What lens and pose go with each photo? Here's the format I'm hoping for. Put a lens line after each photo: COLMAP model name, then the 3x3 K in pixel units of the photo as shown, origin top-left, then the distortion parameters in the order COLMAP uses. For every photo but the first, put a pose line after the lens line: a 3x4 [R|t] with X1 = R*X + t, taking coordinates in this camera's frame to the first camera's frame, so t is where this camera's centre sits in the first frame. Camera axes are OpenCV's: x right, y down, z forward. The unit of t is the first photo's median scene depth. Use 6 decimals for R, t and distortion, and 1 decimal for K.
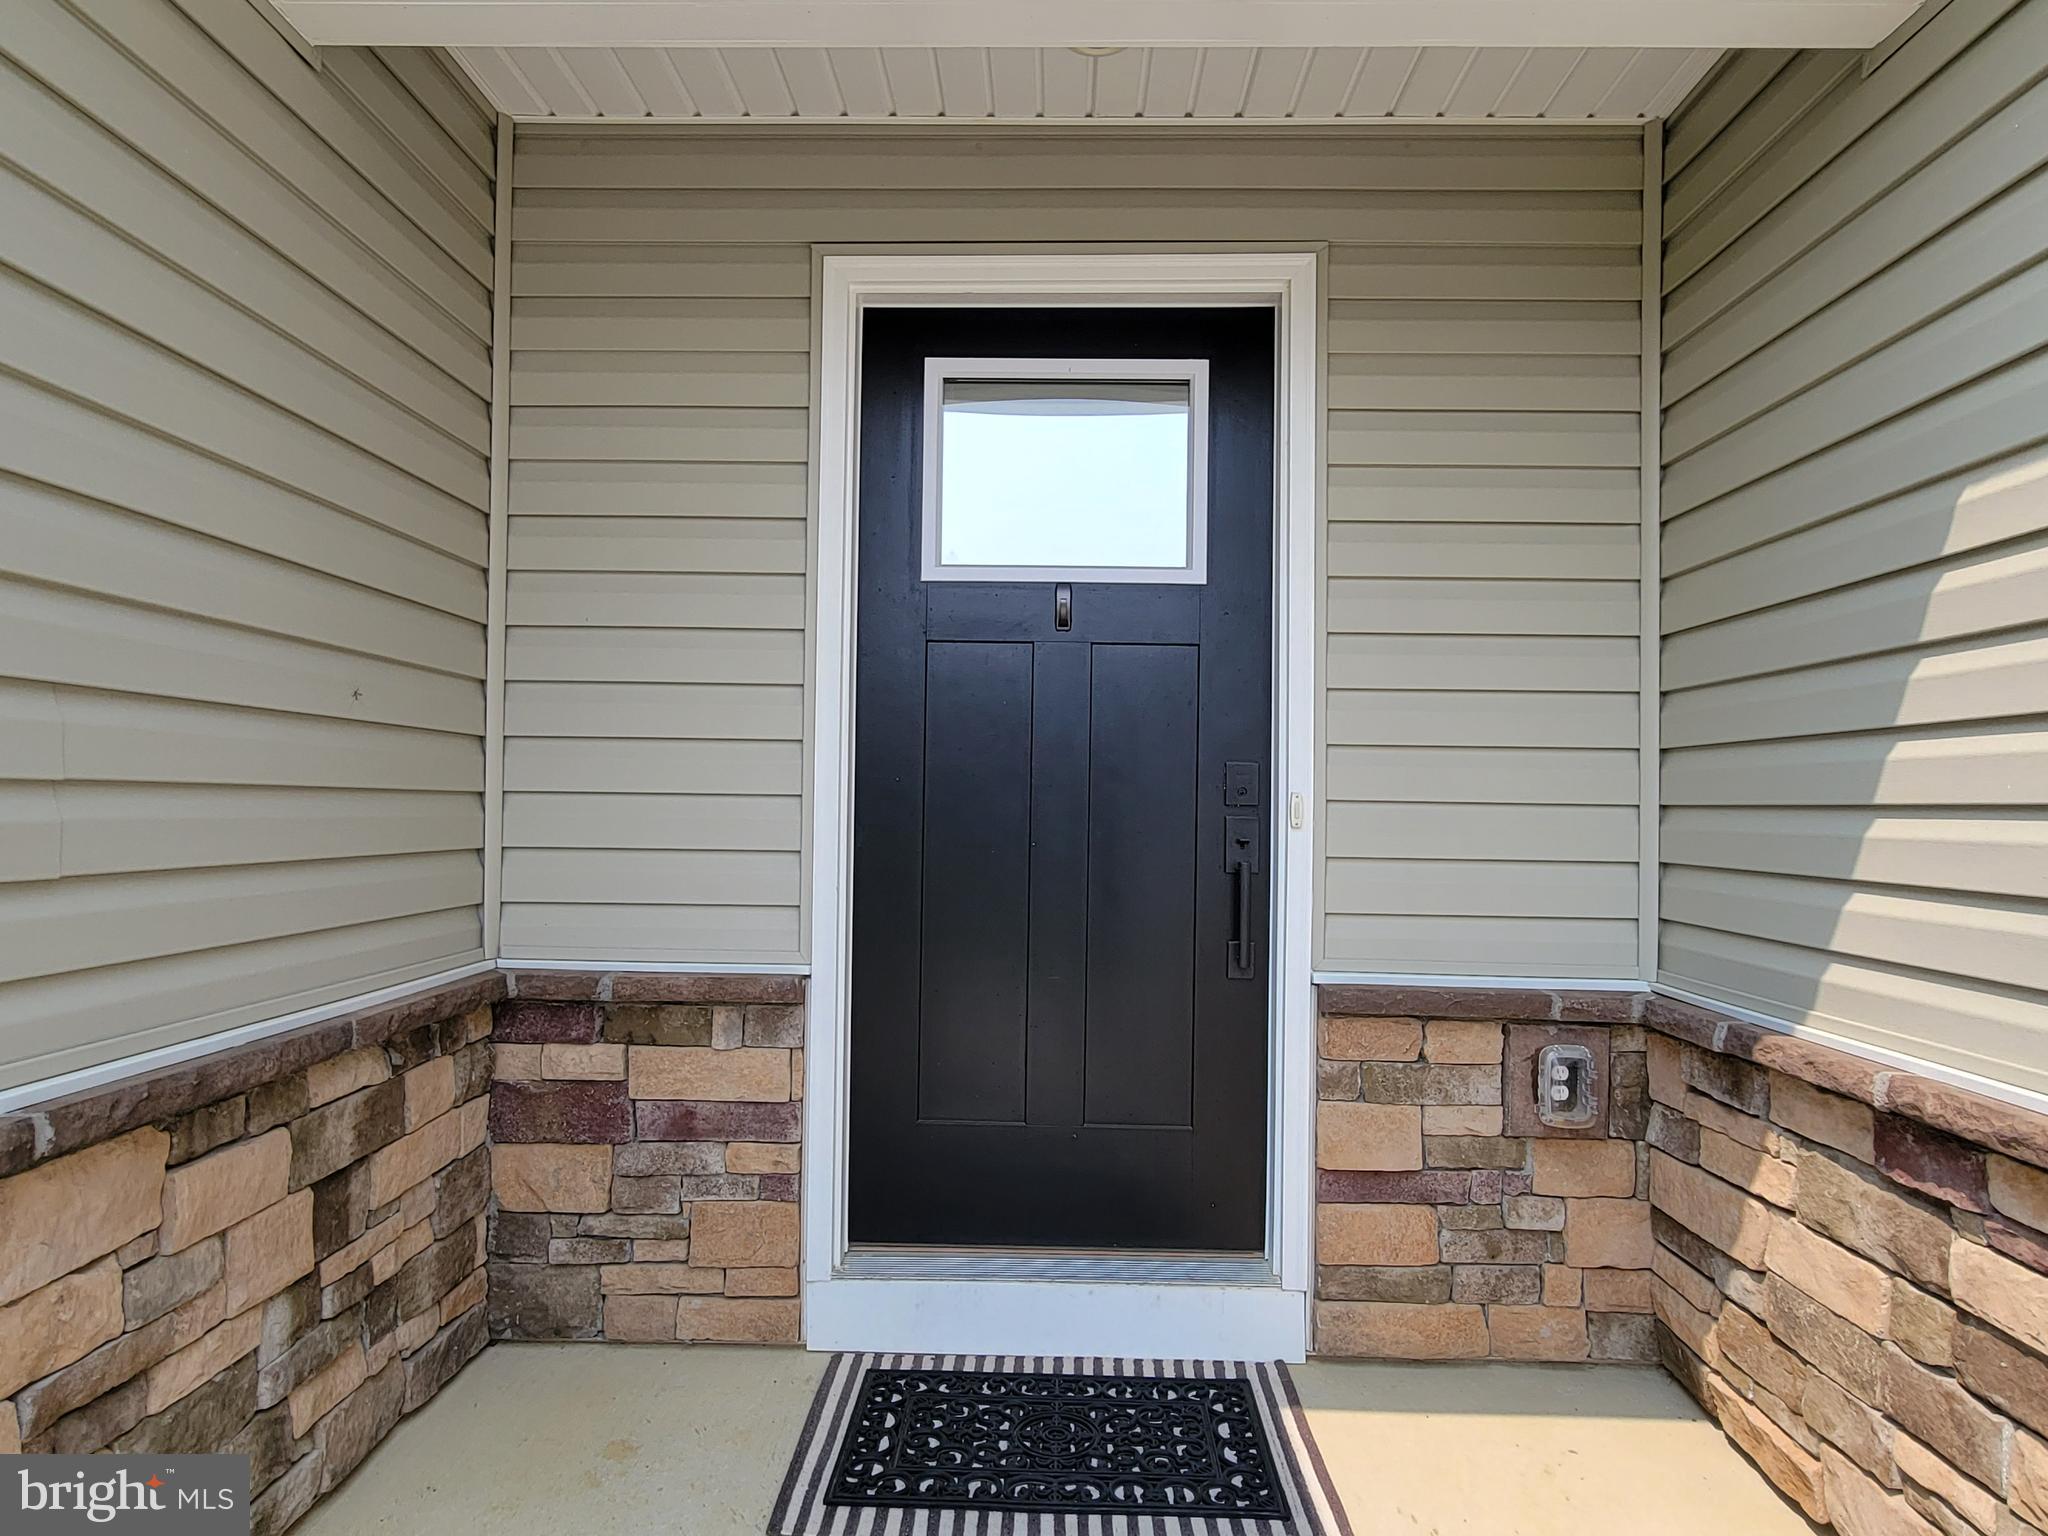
lens RADIAL K [[1272.8, 0, 1020.2], [0, 1272.8, 778.3], [0, 0, 1]] dist [0.000646, -0.007392]
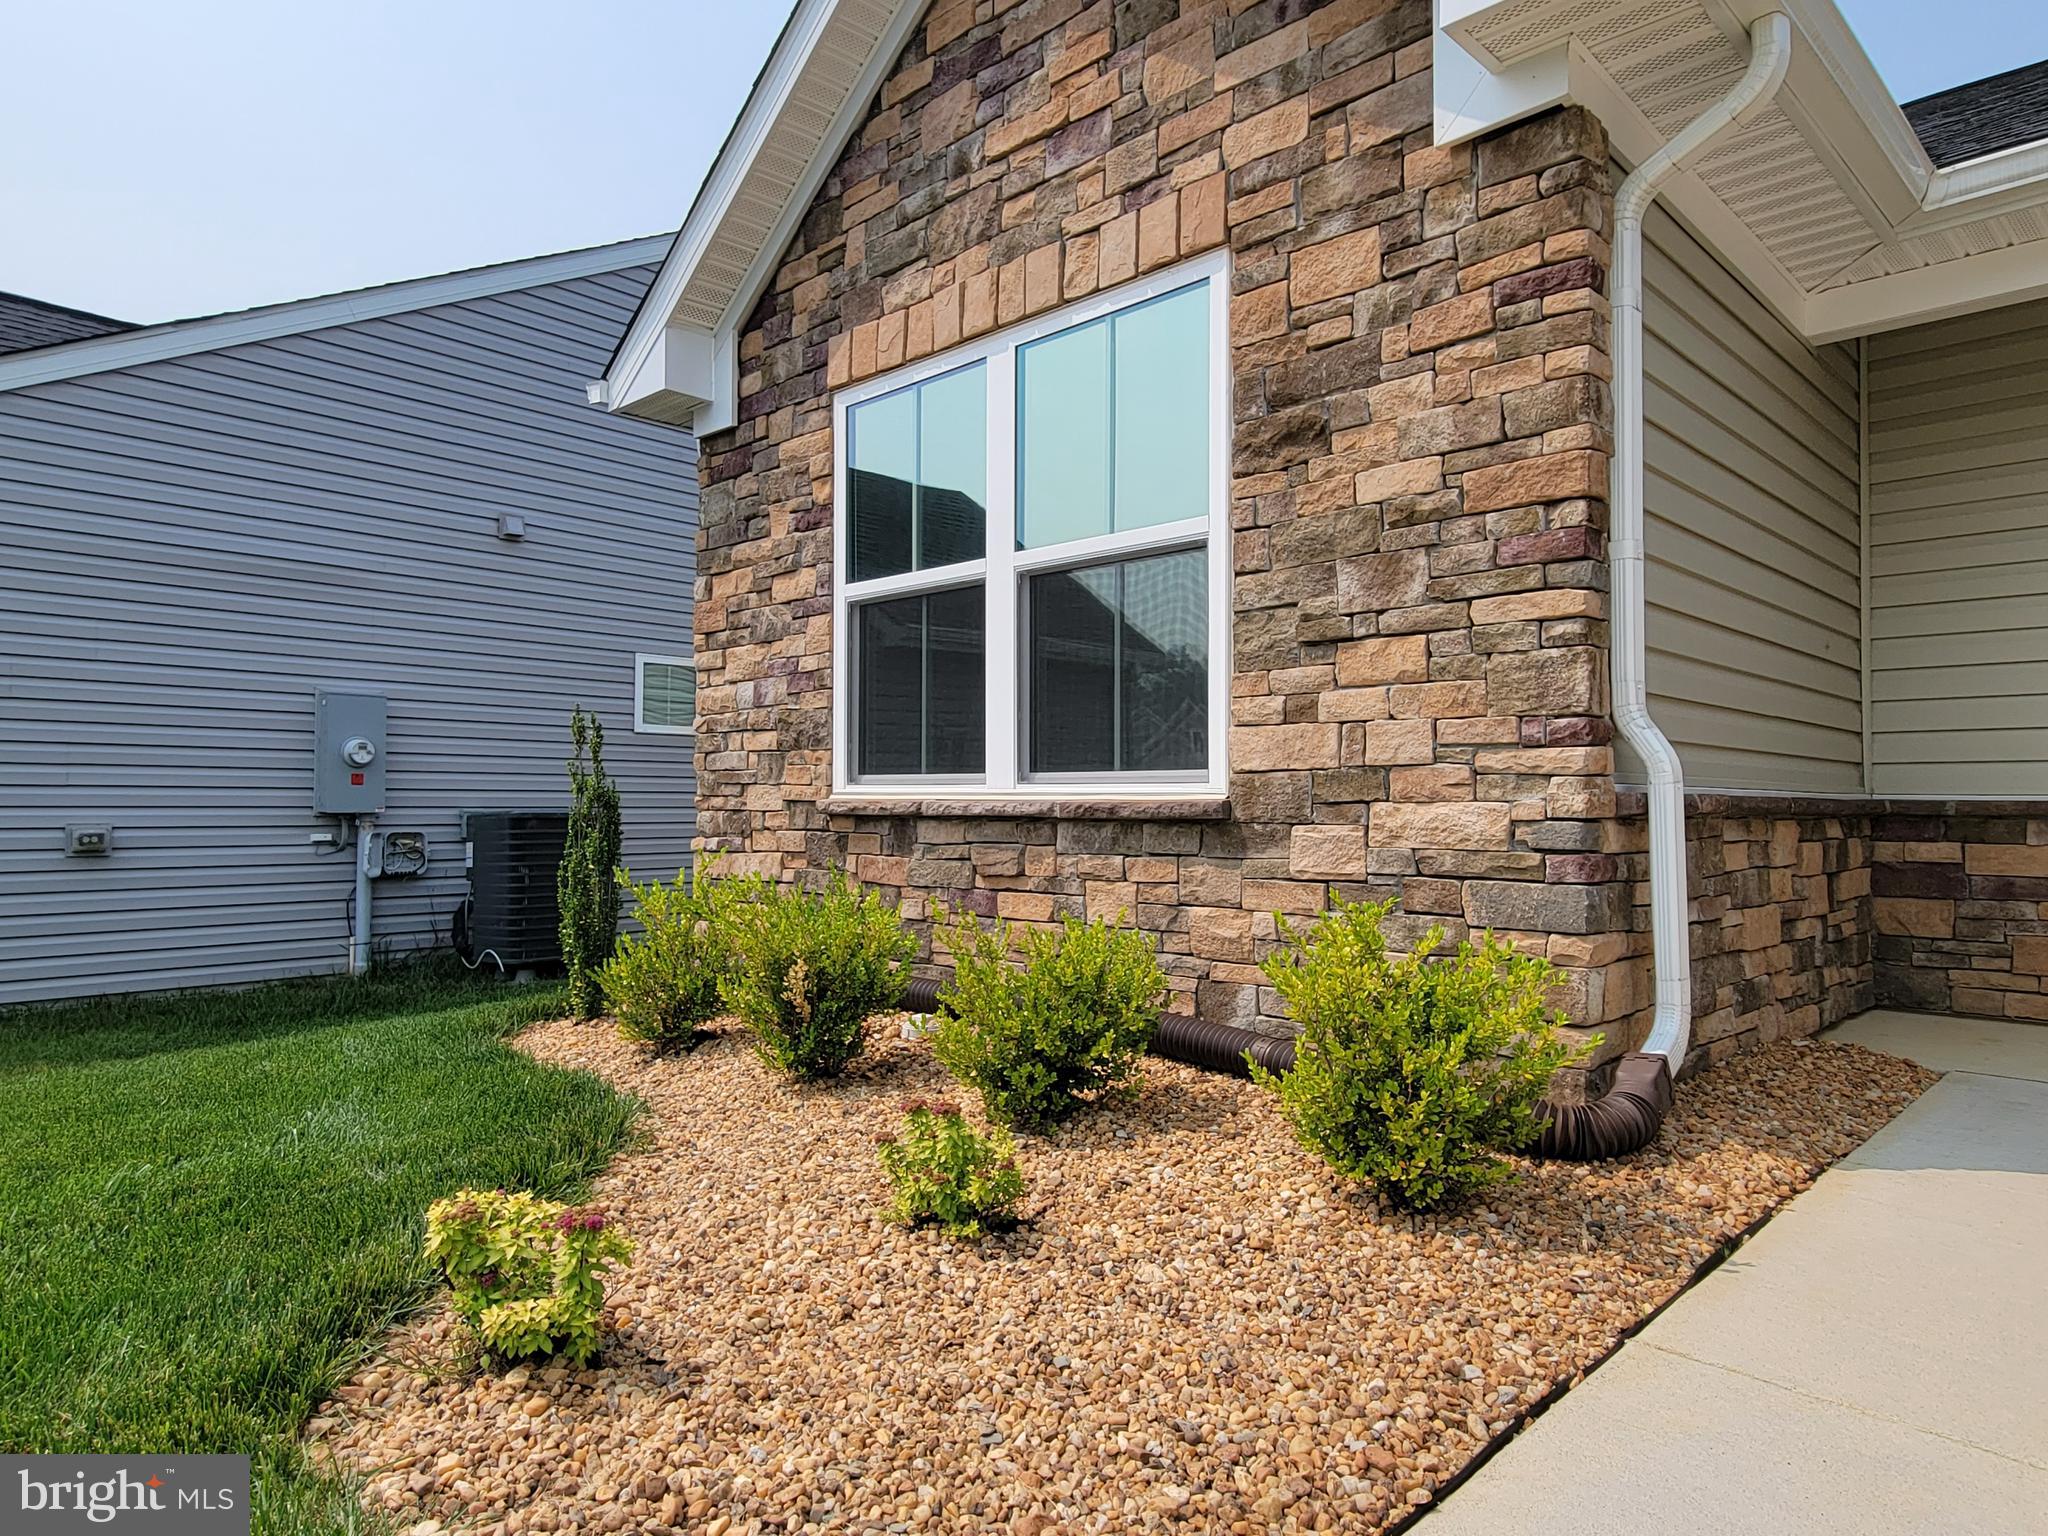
lens RADIAL K [[1272.8, 0, 1002.6], [0, 1272.8, 771.7], [0, 0, 1]] dist [0.000646, -0.007392]
pose [[0.711149, -0.021583, -0.702710, -0.023497], [0.017668, 0.999762, -0.012826, 0.112999], [0.702820, -0.003294, 0.711361, -1.143062]]
